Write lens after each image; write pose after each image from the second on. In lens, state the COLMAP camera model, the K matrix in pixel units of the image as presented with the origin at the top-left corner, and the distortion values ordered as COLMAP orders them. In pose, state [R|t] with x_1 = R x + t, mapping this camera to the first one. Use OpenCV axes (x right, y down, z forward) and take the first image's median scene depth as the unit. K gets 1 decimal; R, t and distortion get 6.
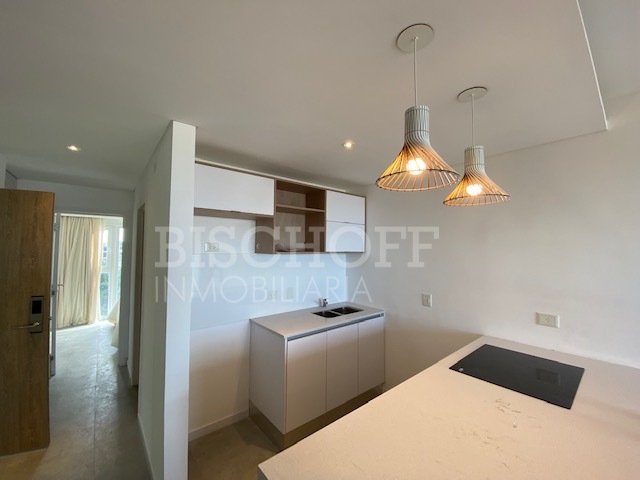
lens RADIAL K [[258.6, 0, 321.6], [0, 258.6, 236.6], [0, 0, 1]] dist [0.019014, -0.019929]
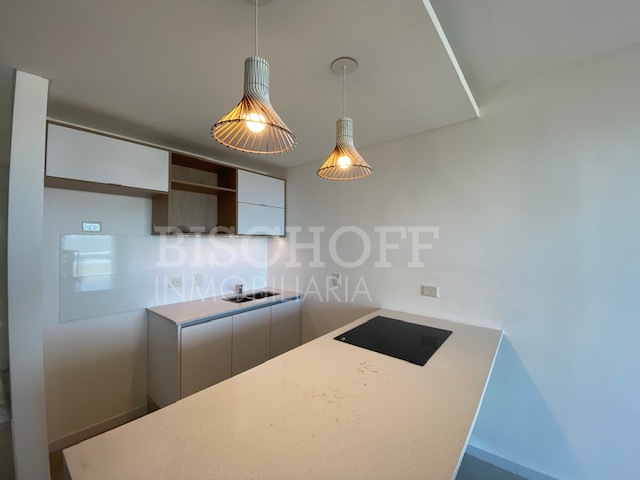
lens RADIAL K [[258.6, 0, 321.6], [0, 258.6, 236.6], [0, 0, 1]] dist [0.019014, -0.019929]
pose [[0.981857, -0.004705, 0.189564, 0.167768], [-0.001401, 0.999485, 0.032067, 0.043828], [-0.189617, -0.031751, 0.981345, 0.005325]]
